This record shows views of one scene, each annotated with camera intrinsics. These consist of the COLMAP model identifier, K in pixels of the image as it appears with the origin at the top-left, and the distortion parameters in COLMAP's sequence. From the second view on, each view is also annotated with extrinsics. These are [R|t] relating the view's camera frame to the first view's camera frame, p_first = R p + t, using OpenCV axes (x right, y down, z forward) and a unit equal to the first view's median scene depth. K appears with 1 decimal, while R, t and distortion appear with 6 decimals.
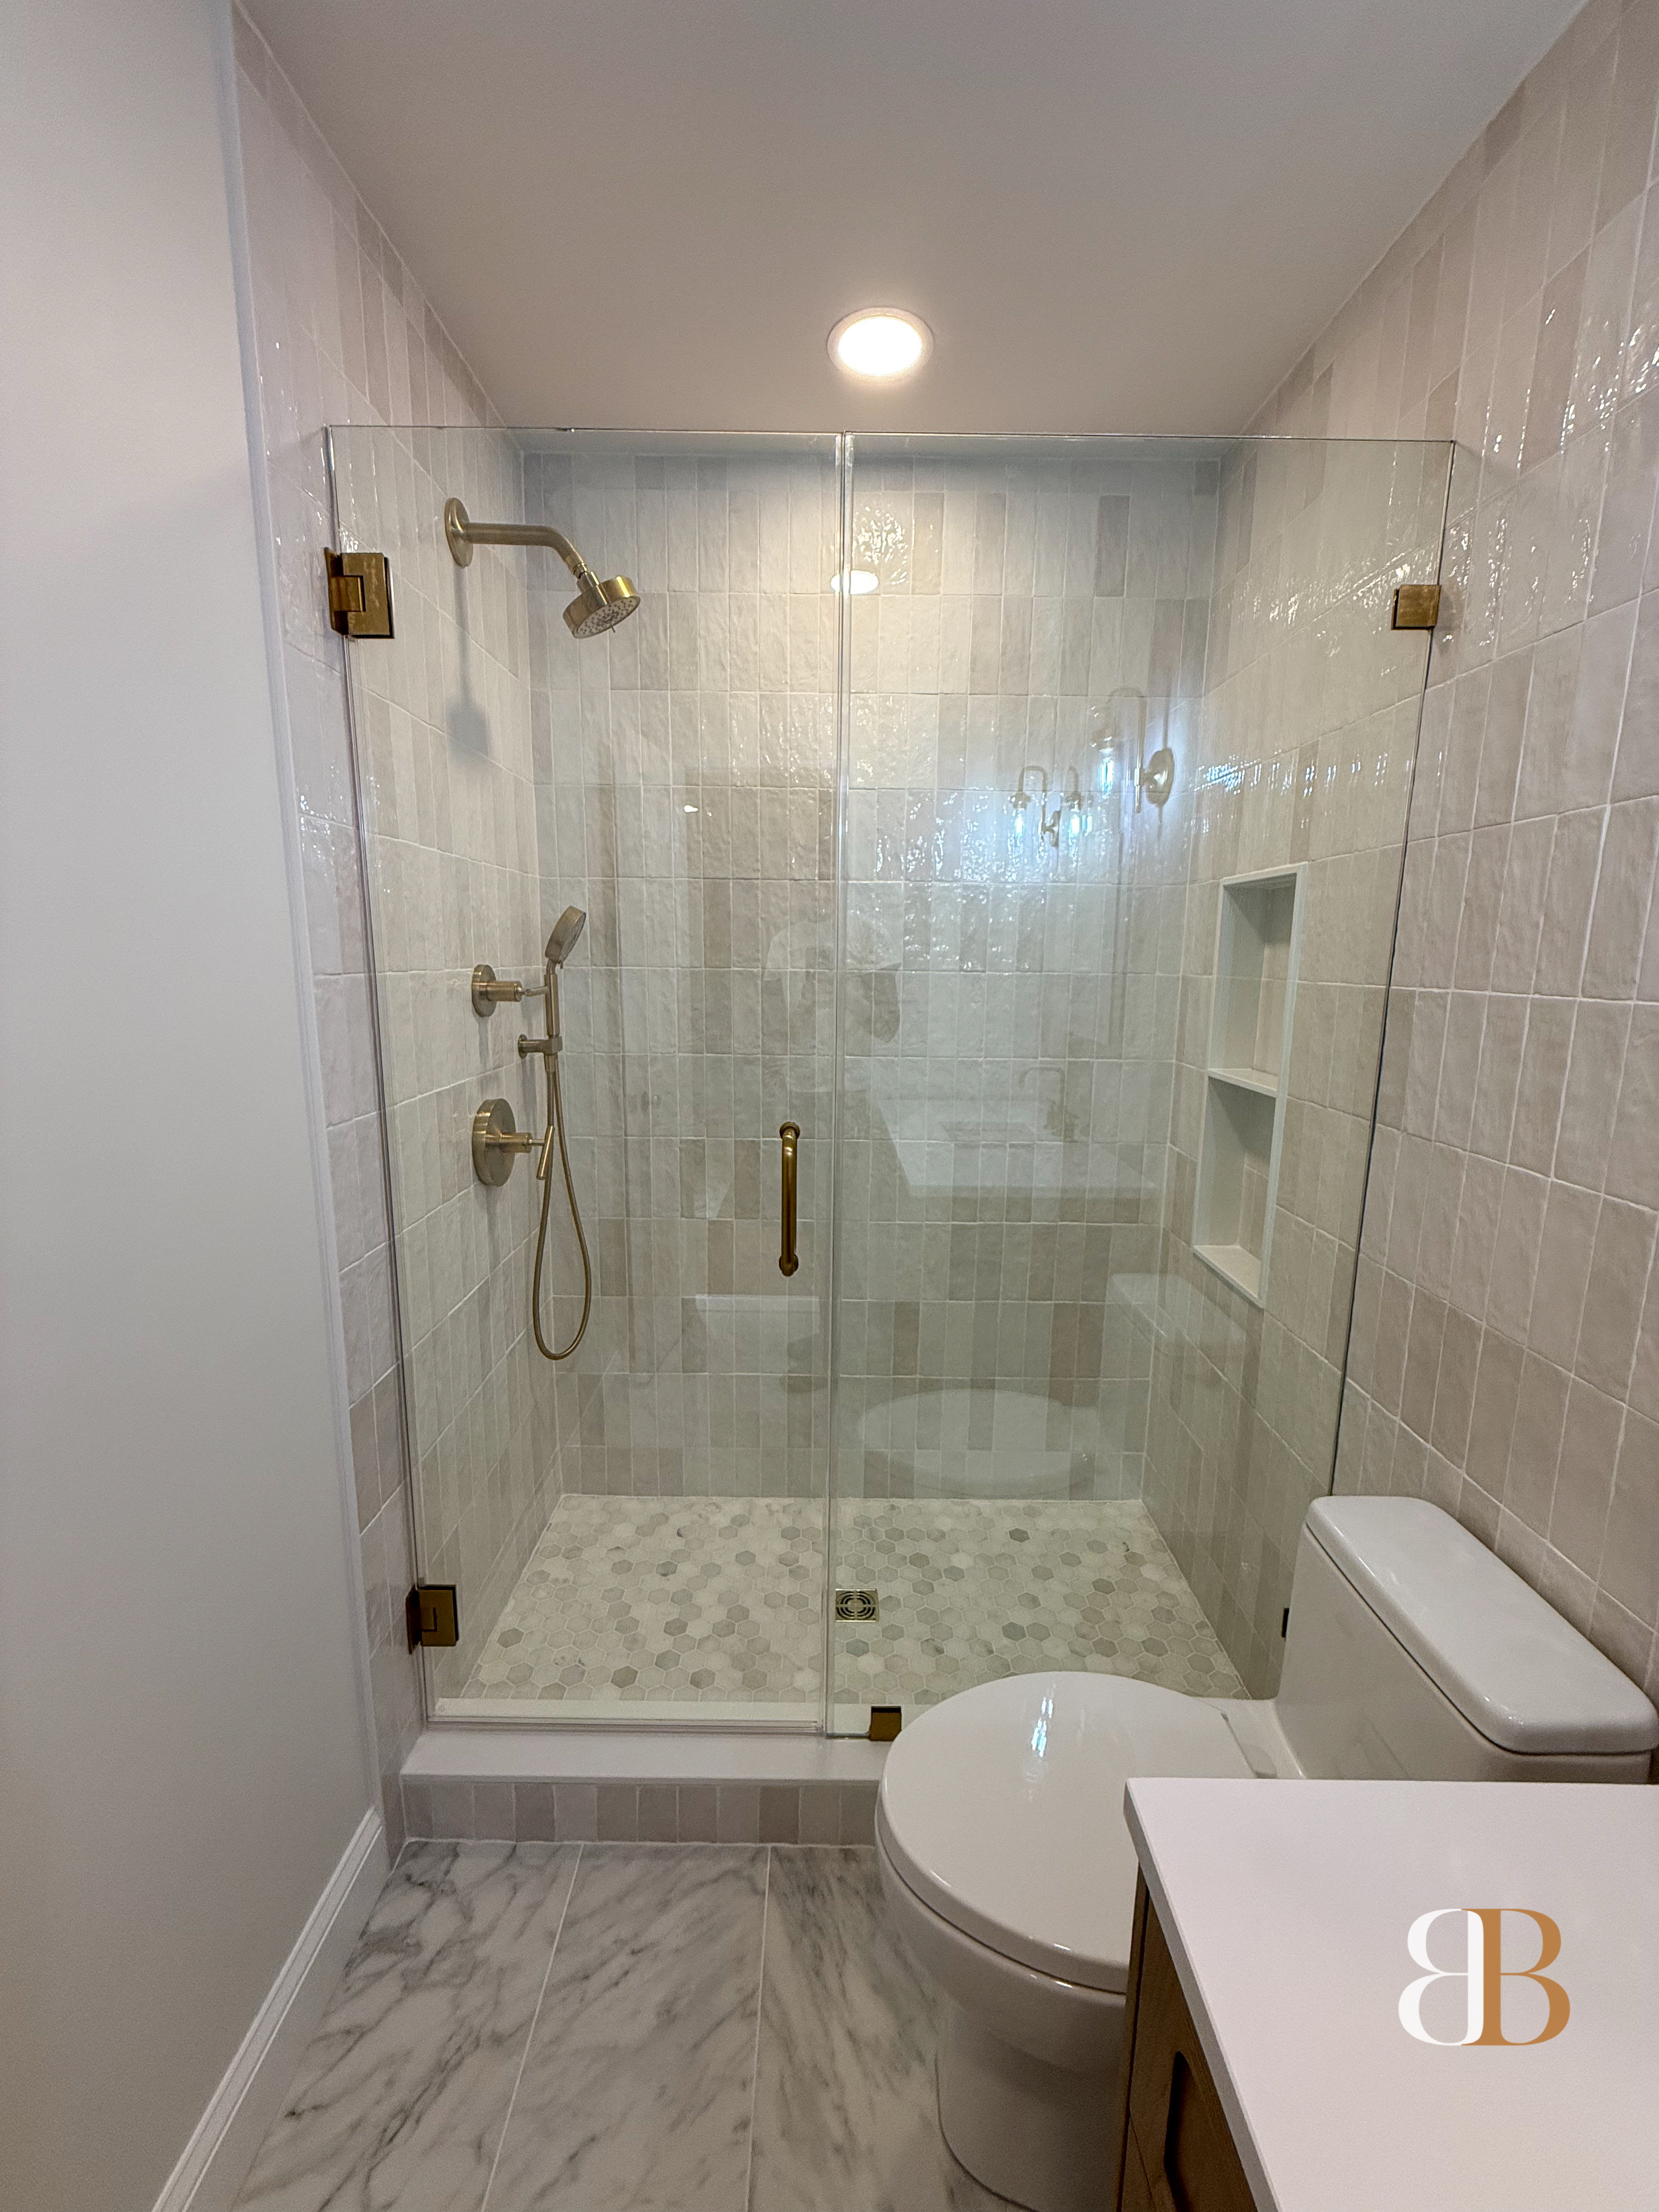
lens RADIAL K [[882.8, 0, 827.3], [0, 882.8, 1101.5], [0, 0, 1]] dist [0.000604, -0.000365]
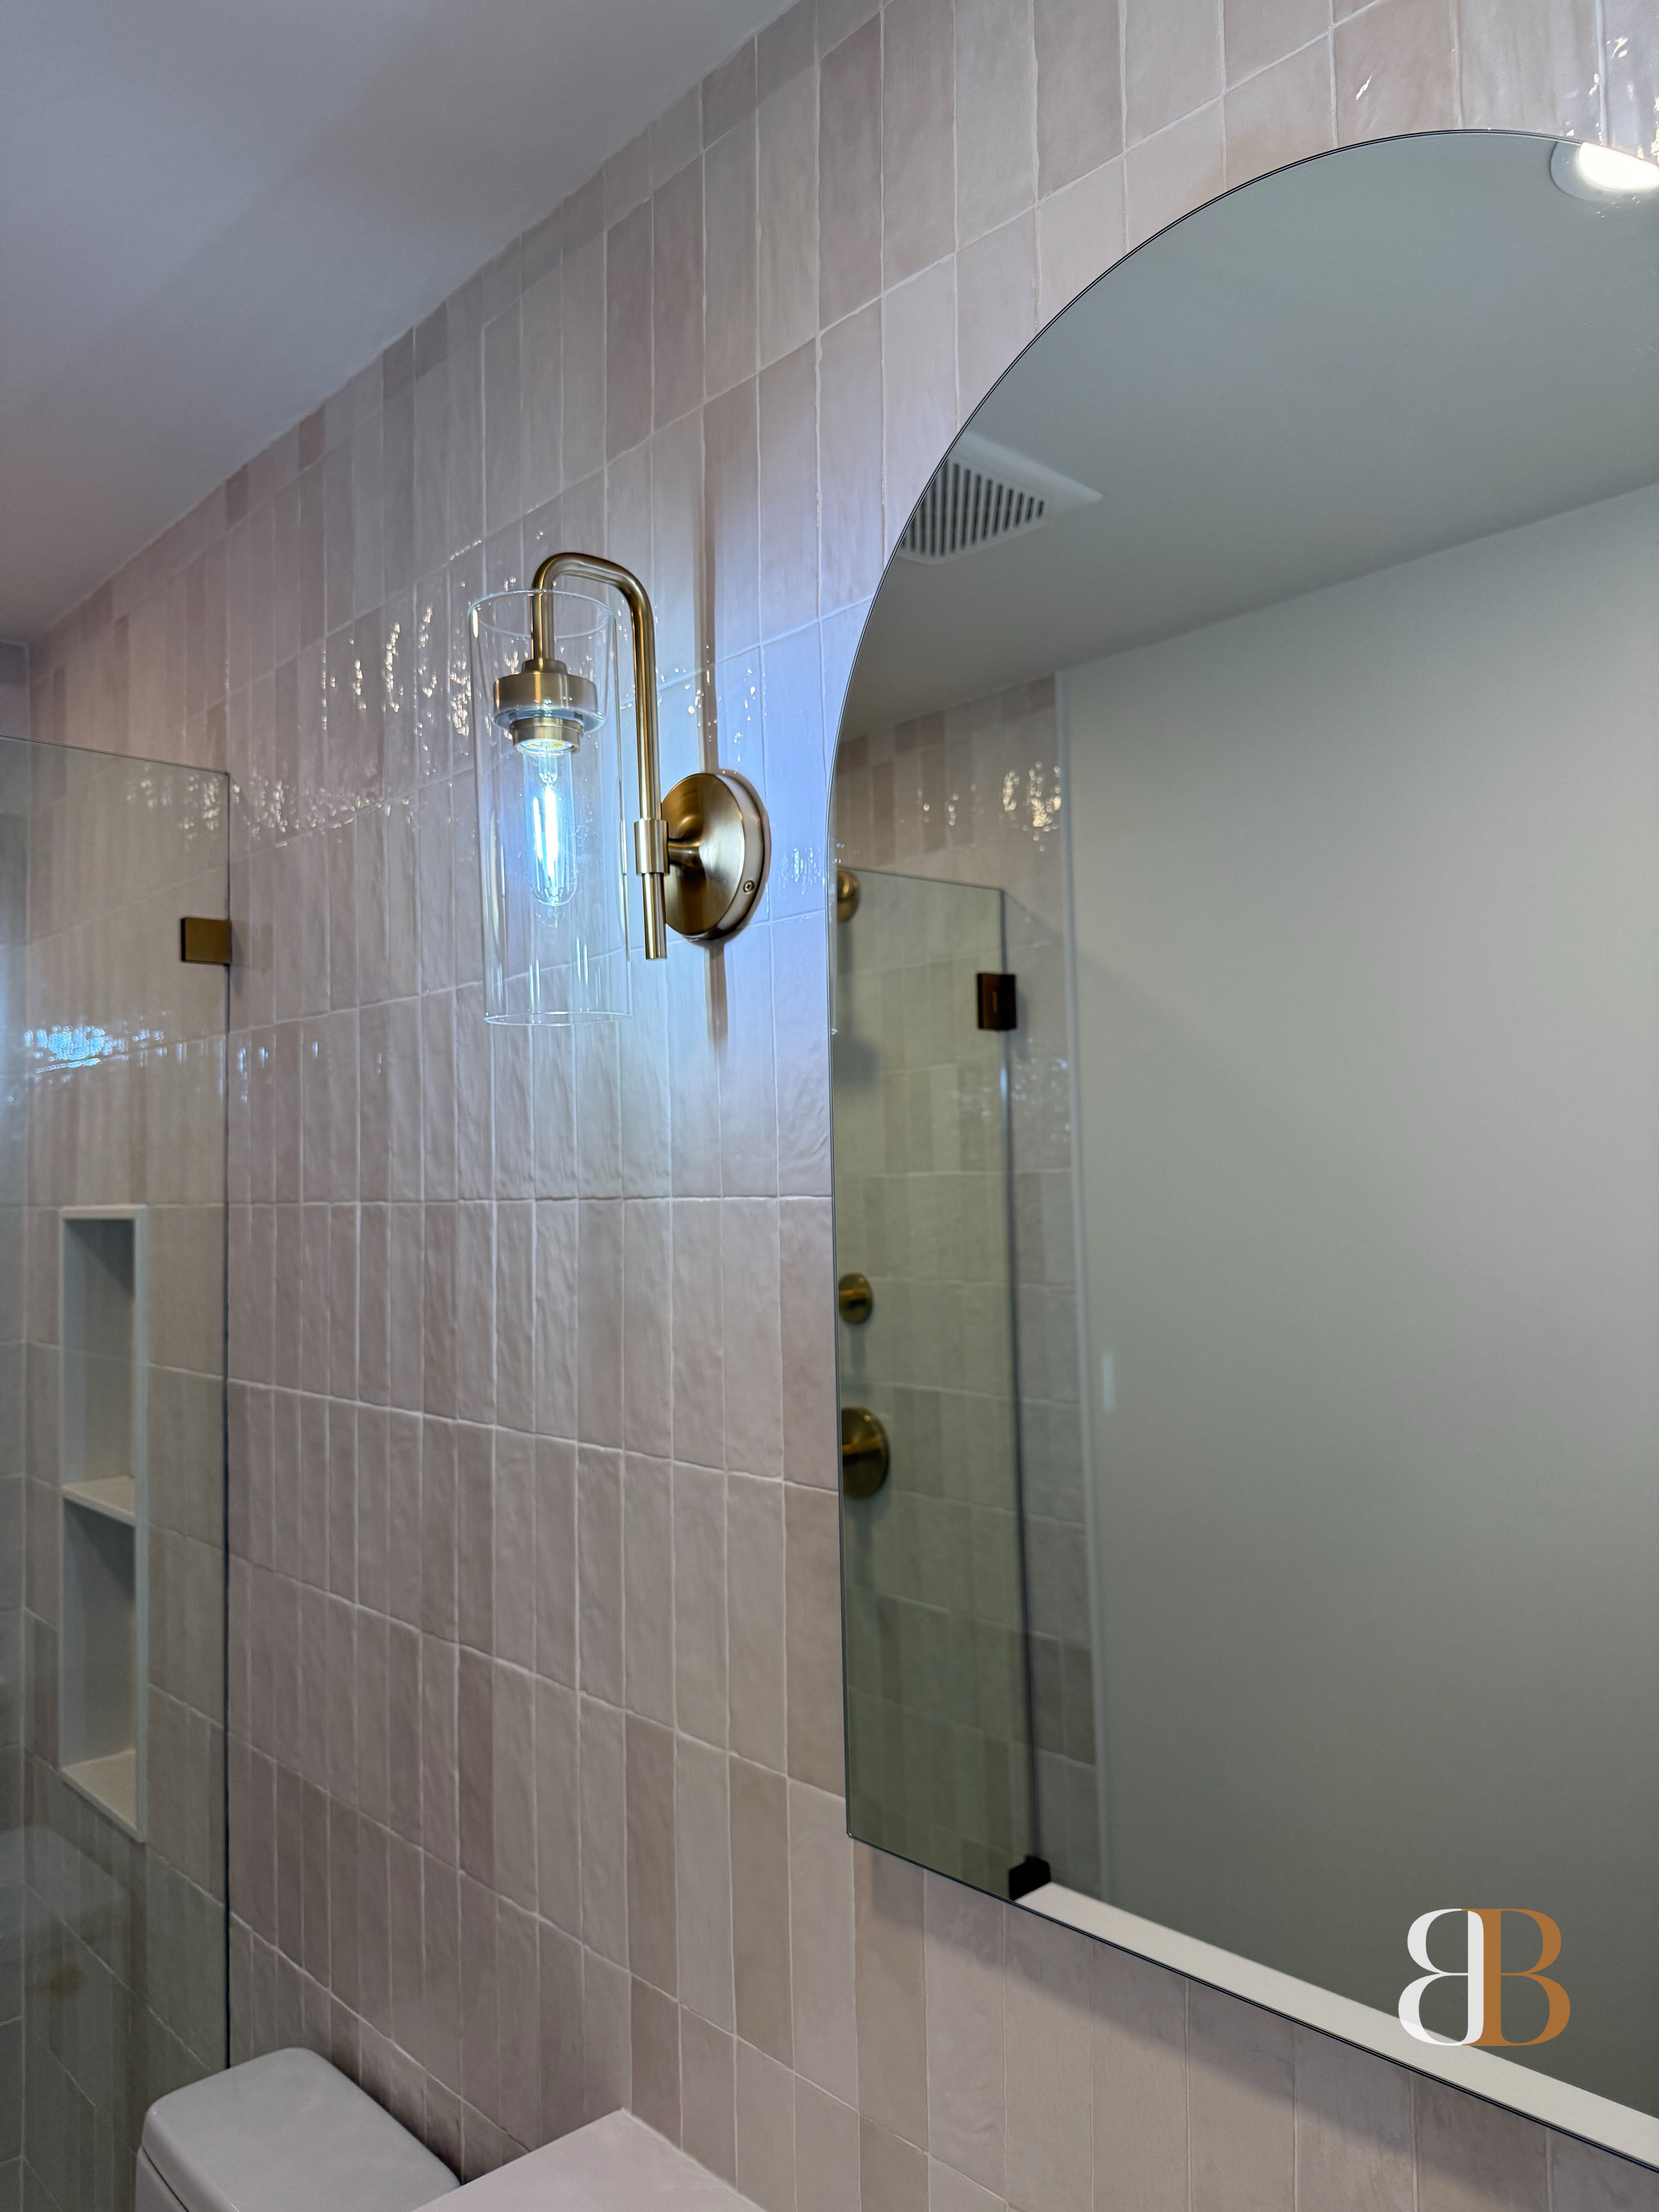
lens RADIAL K [[1561.3, 0, 851.6], [0, 1561.3, 1099.1], [0, 0, 1]] dist [0.043043, -0.061369]
pose [[0.725082, 0.011011, 0.688575, 0.043949], [0.142202, 0.975930, -0.165347, -0.042664], [-0.673821, 0.217806, 0.706063, -0.314244]]
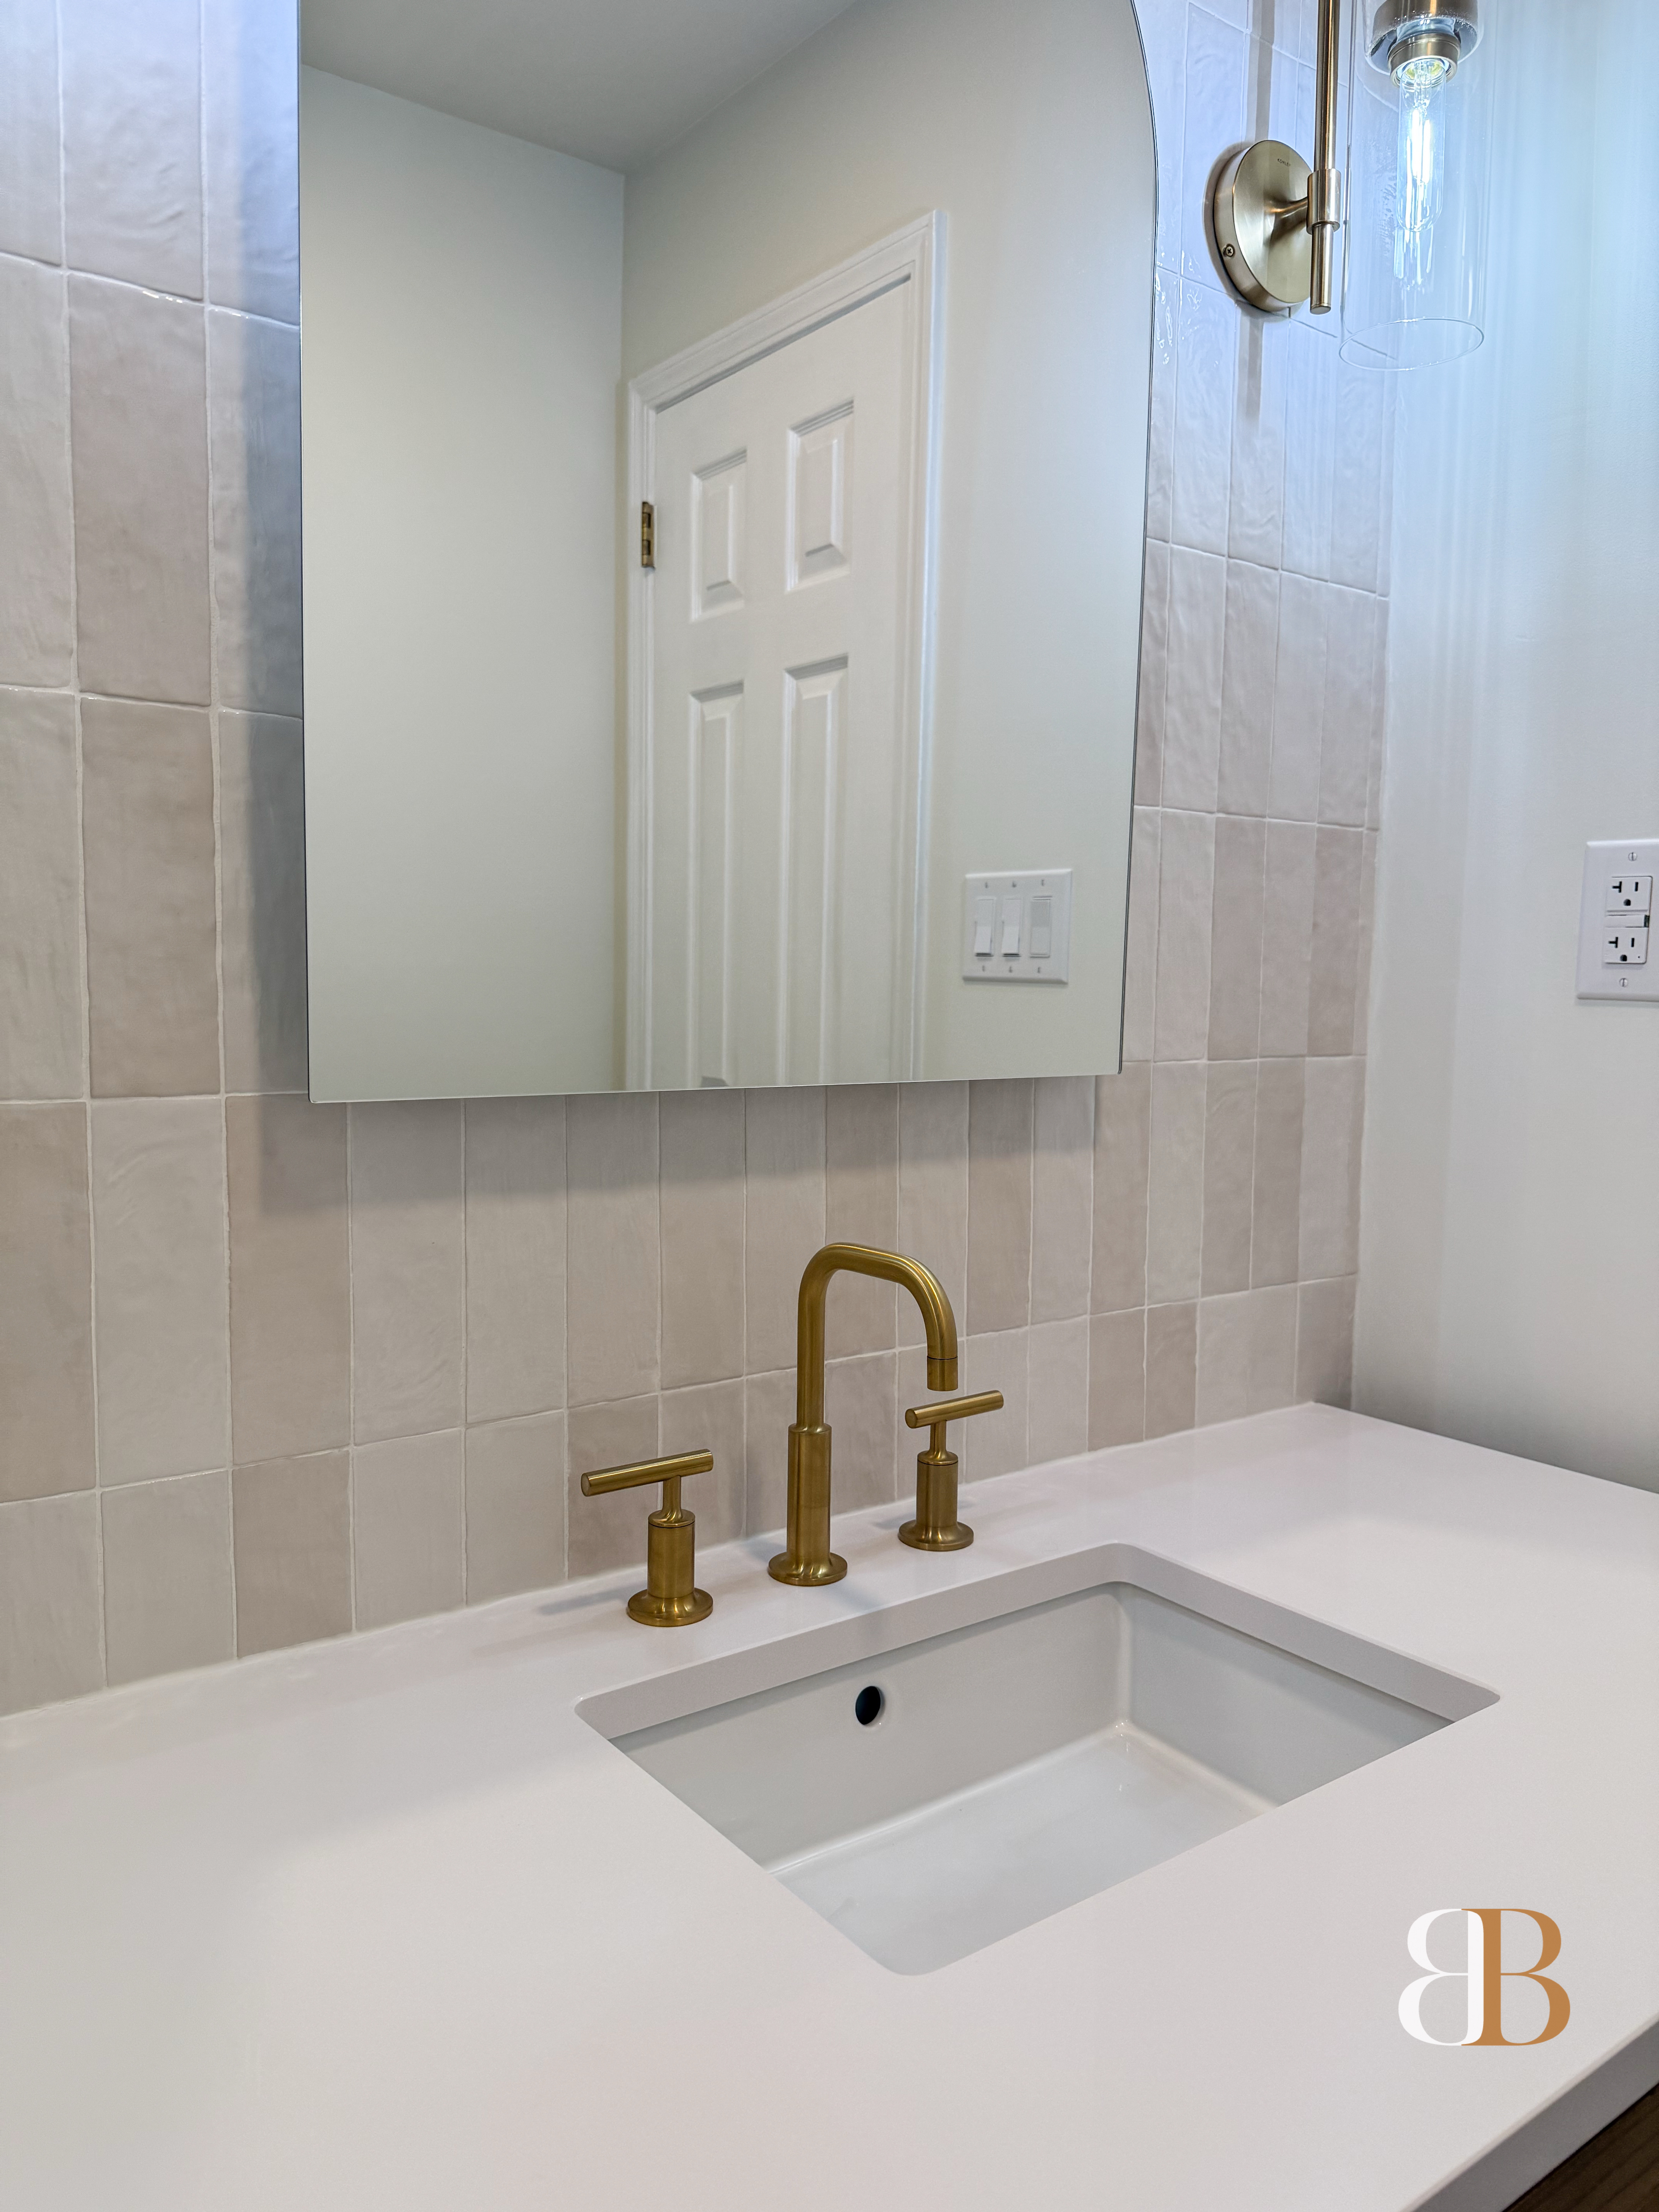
lens RADIAL K [[1561.3, 0, 836.3], [0, 1561.3, 1108.5], [0, 0, 1]] dist [0.043043, -0.061369]
pose [[-0.596041, -0.090712, 0.797814, -0.027358], [0.112123, 0.974461, 0.194563, 0.048849], [-0.795087, 0.205421, -0.570647, 0.274550]]
